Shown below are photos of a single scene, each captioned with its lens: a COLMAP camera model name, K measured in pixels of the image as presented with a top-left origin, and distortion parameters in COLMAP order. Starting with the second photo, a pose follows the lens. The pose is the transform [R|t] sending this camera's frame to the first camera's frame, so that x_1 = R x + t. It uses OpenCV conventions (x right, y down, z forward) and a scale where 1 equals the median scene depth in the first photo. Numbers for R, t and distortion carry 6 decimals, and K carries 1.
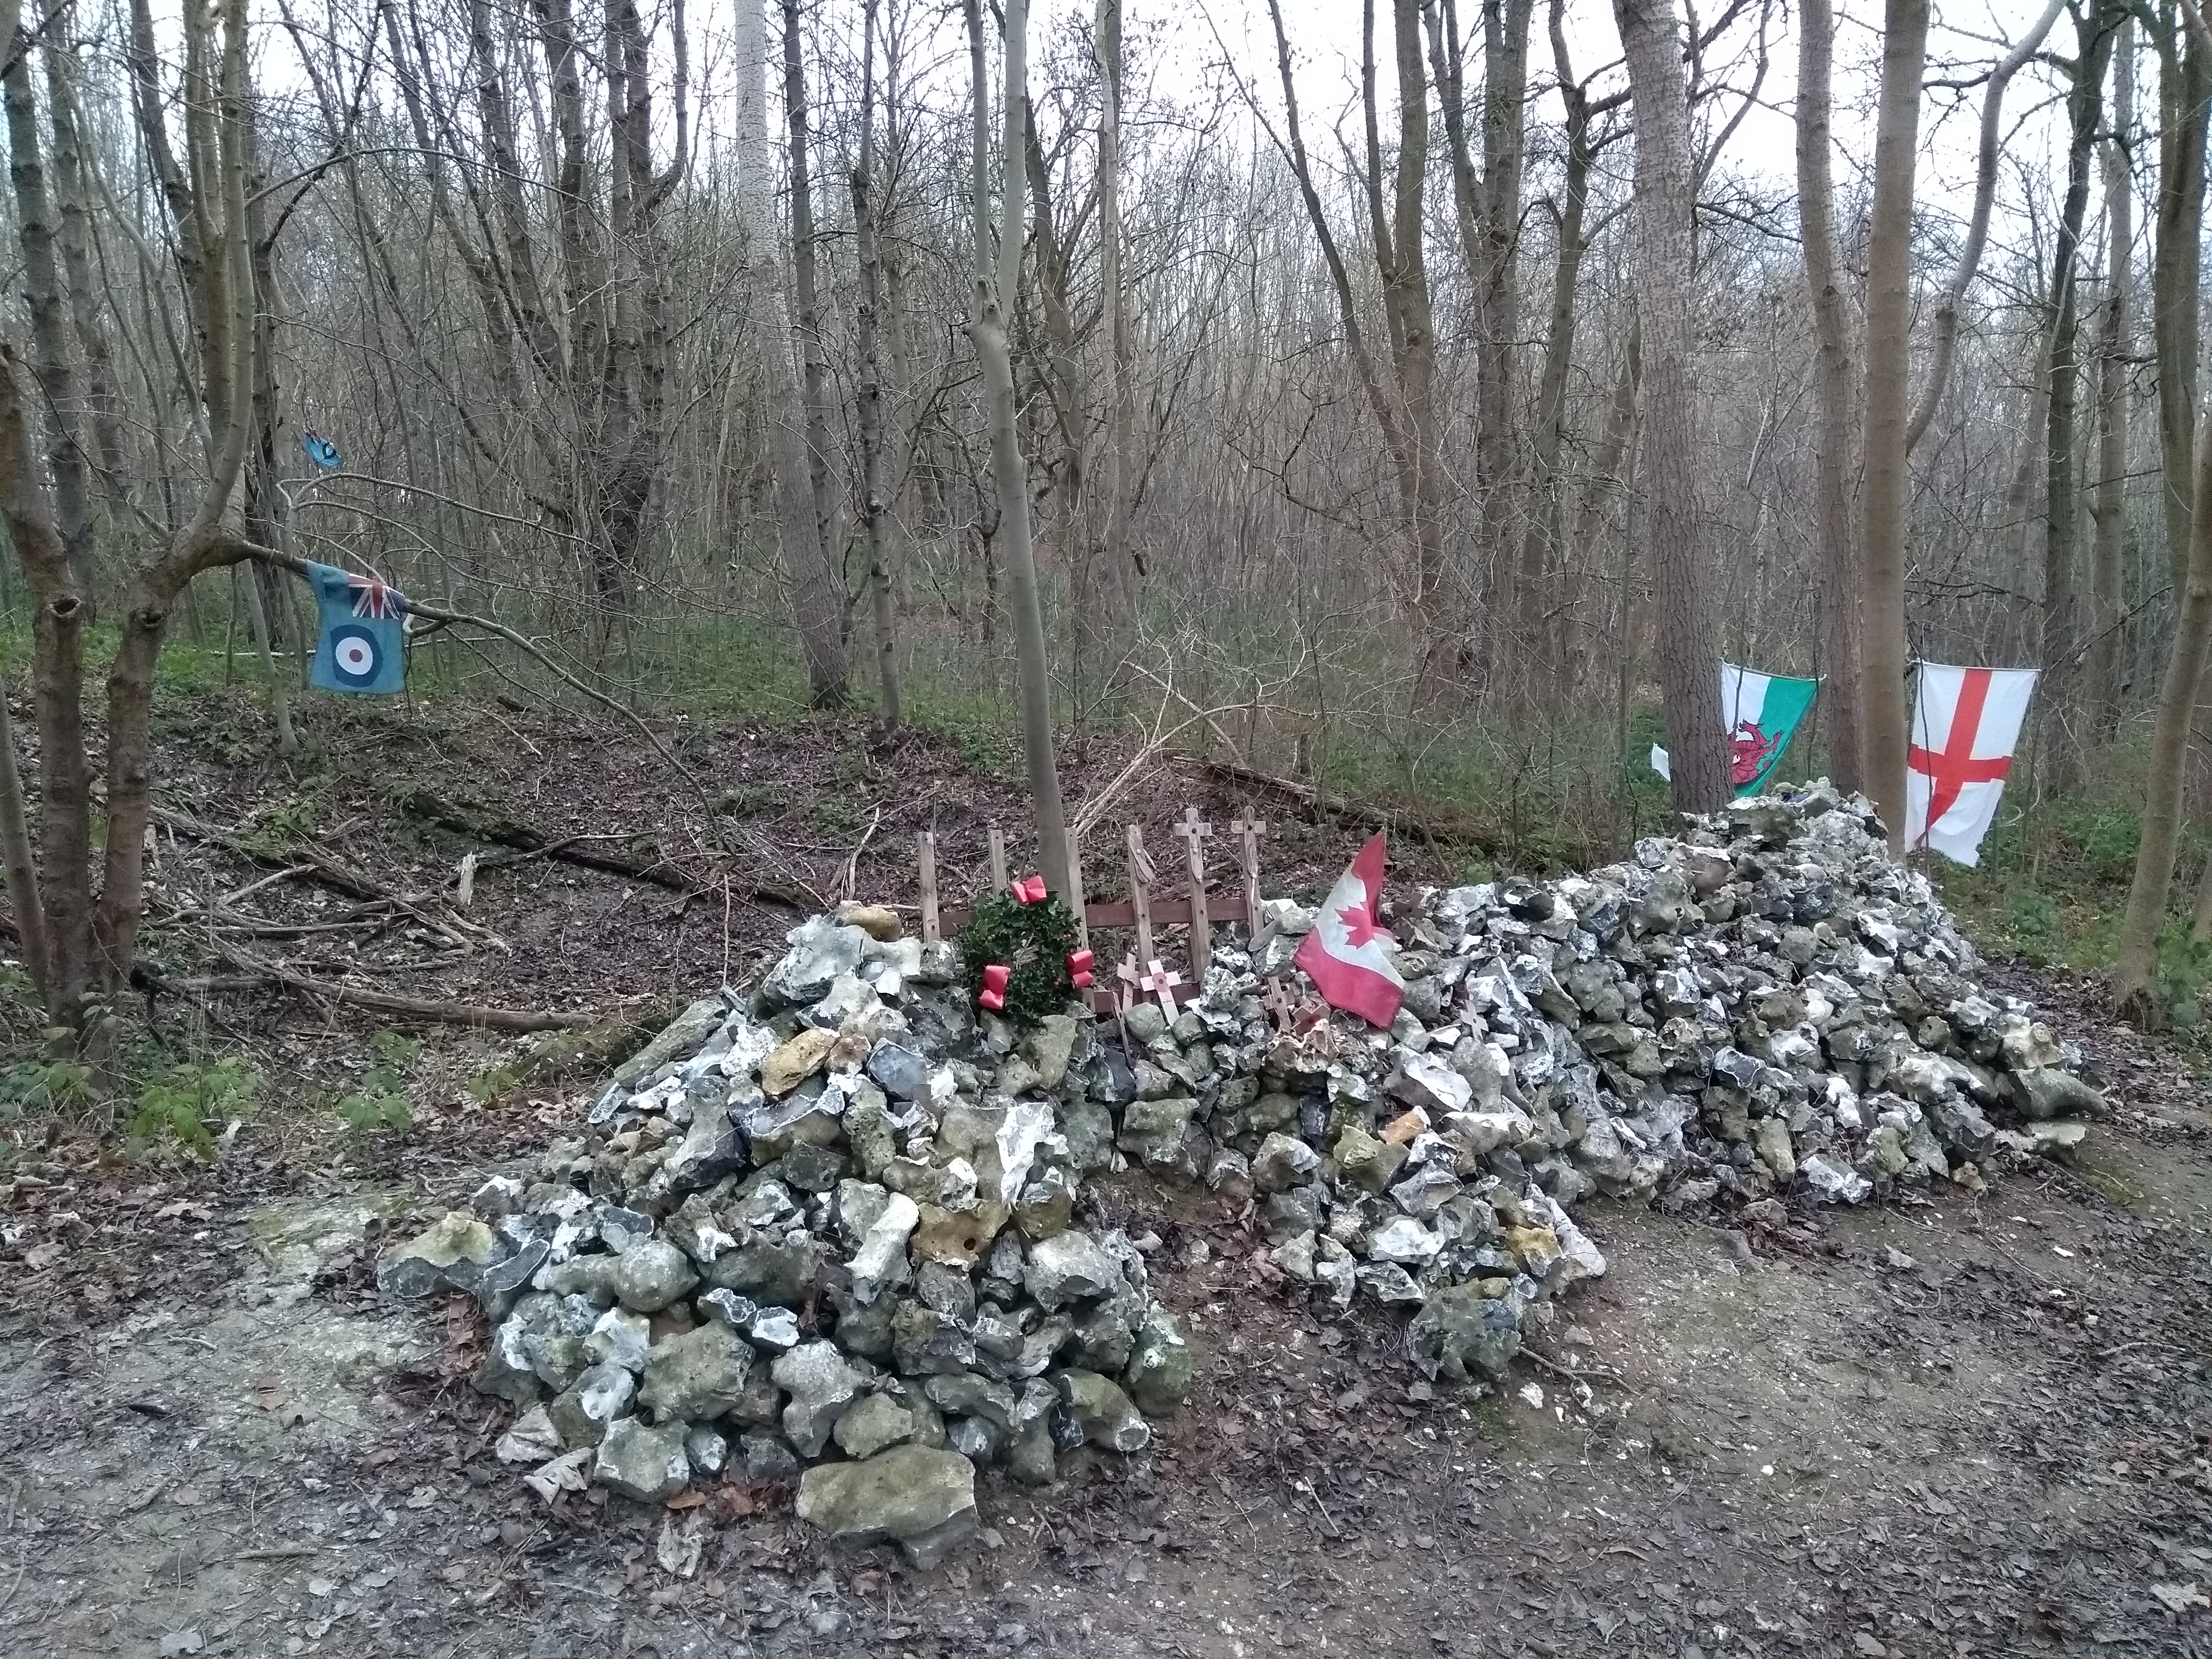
lens RADIAL K [[1745.3, 0, 1106.0], [0, 1745.3, 829.5], [0, 0, 1]] dist [0.096656, -0.151396]
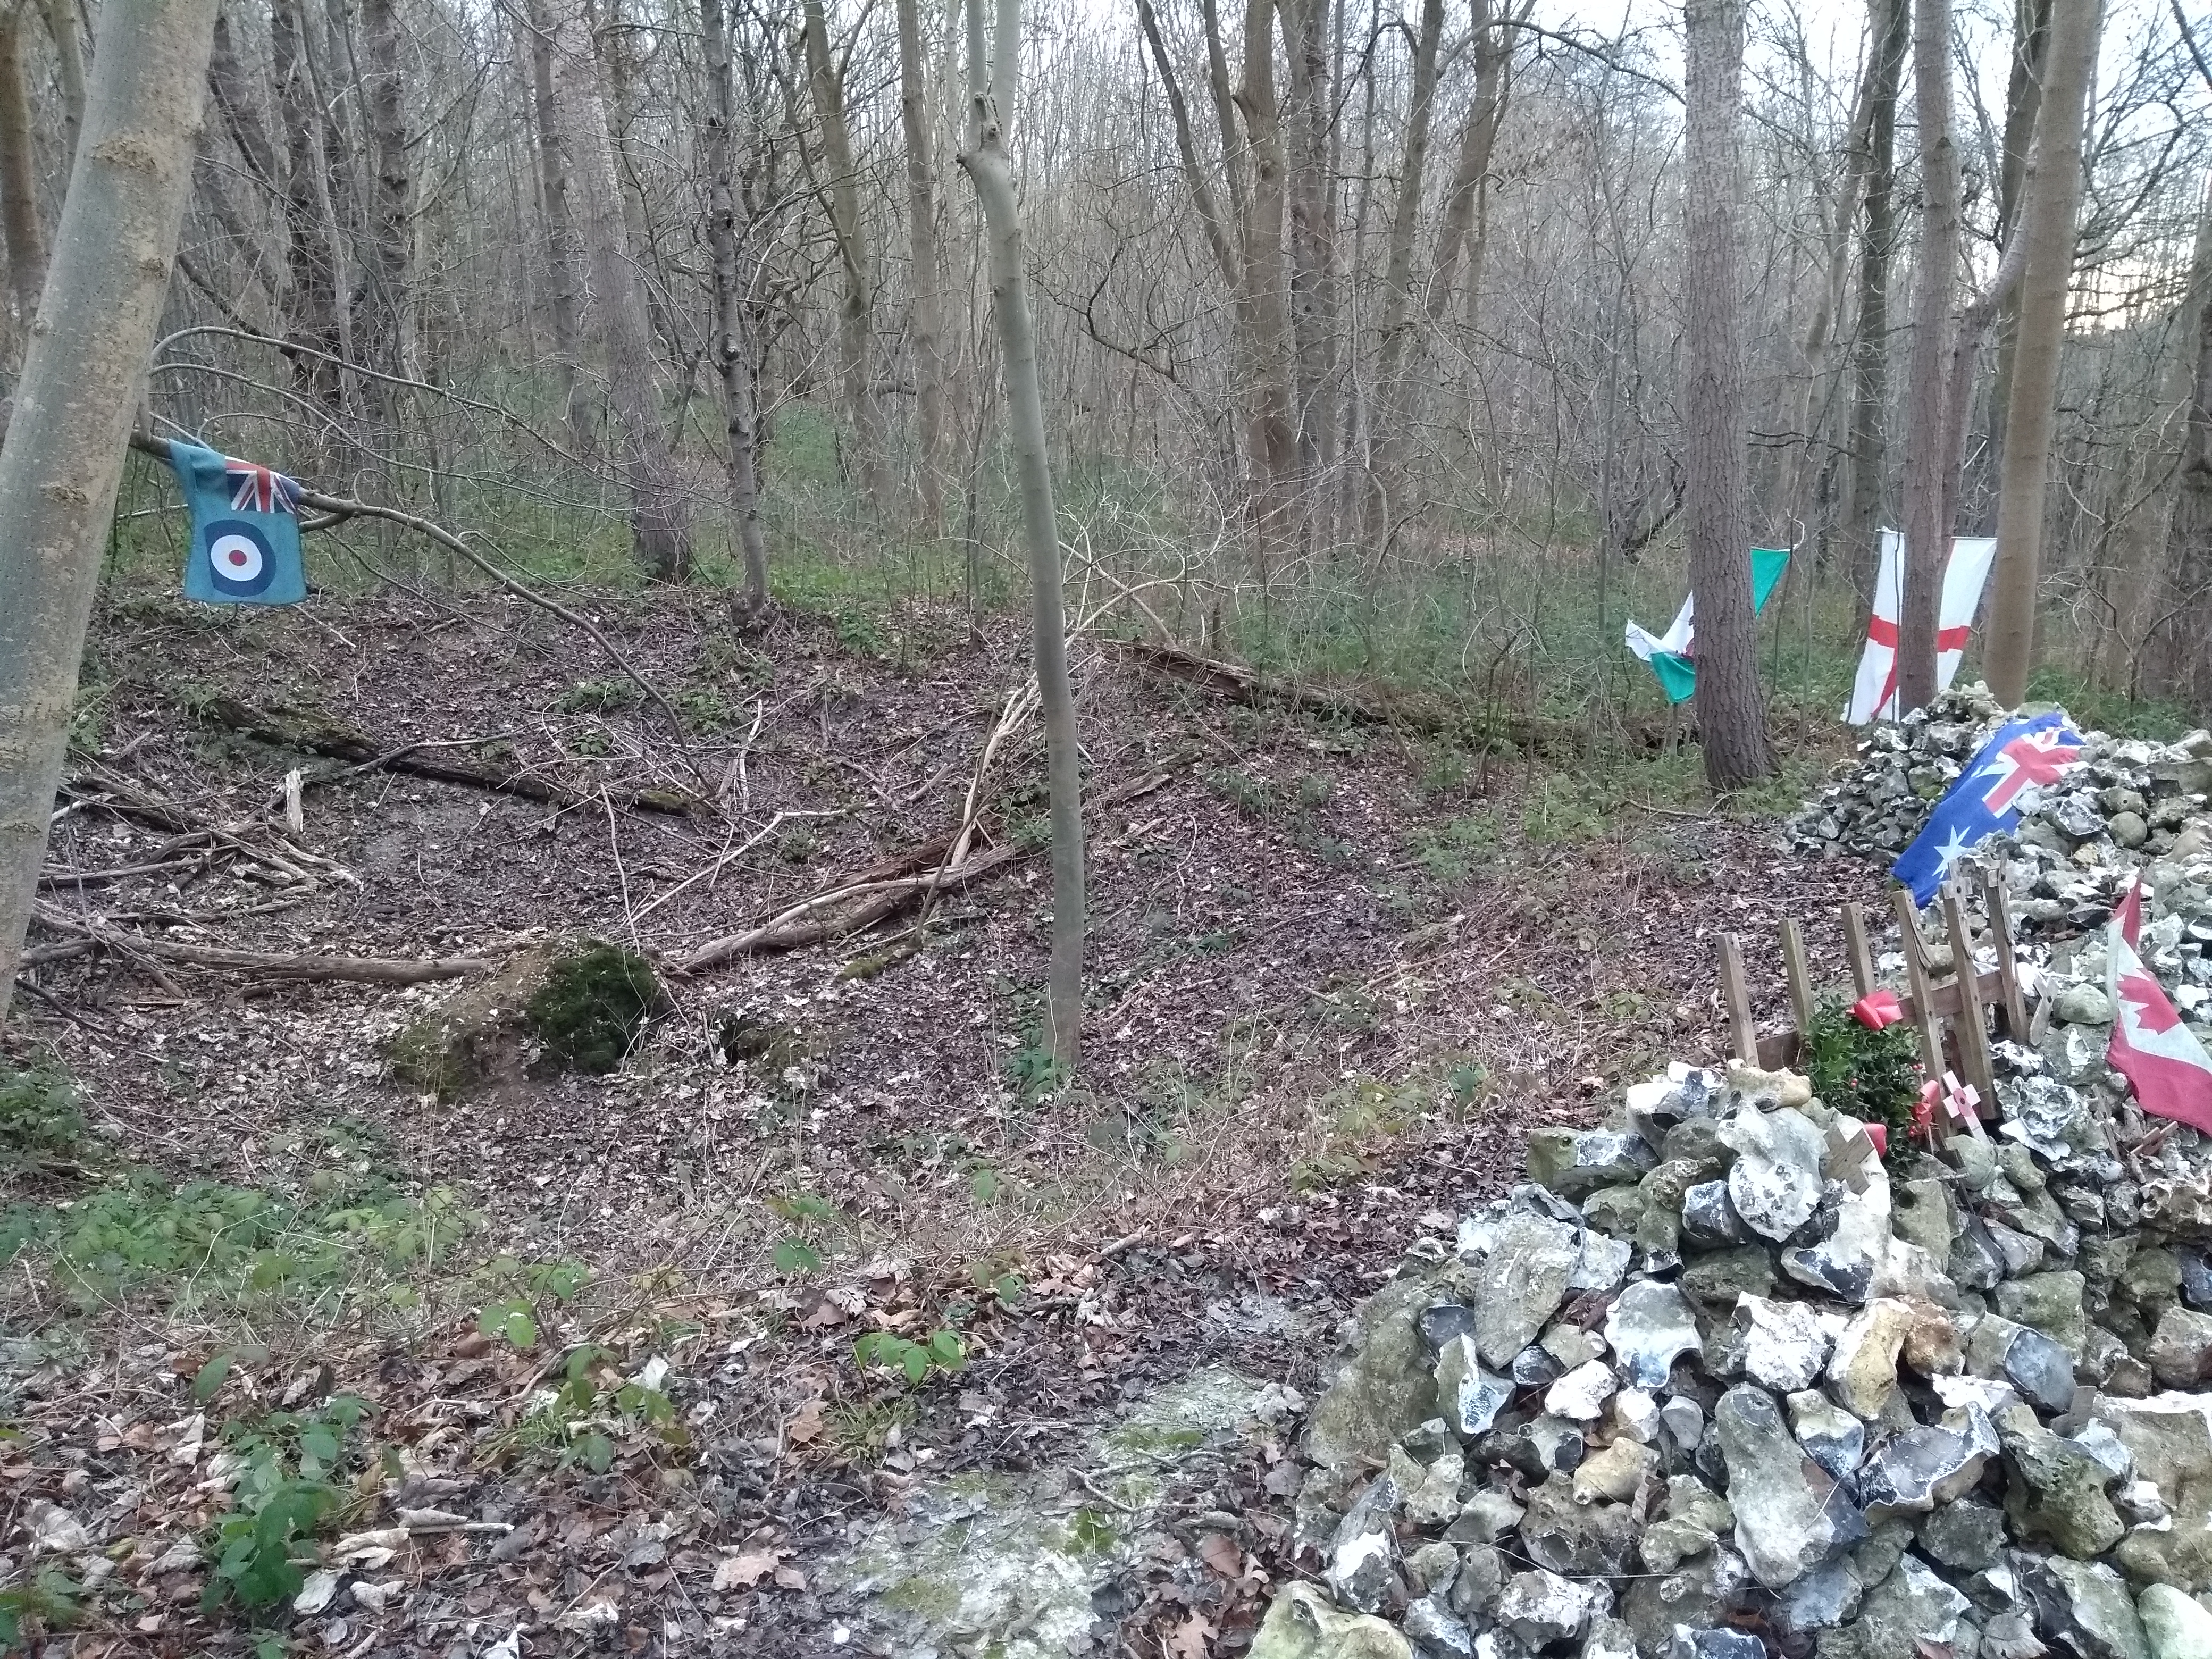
lens RADIAL K [[1745.3, 0, 1106.0], [0, 1745.3, 829.5], [0, 0, 1]] dist [0.096656, -0.151396]
pose [[0.983914, -0.040745, 0.173936, -0.130103], [0.024271, 0.995104, 0.095809, -0.031483], [-0.176988, -0.090046, 0.980085, 0.094084]]
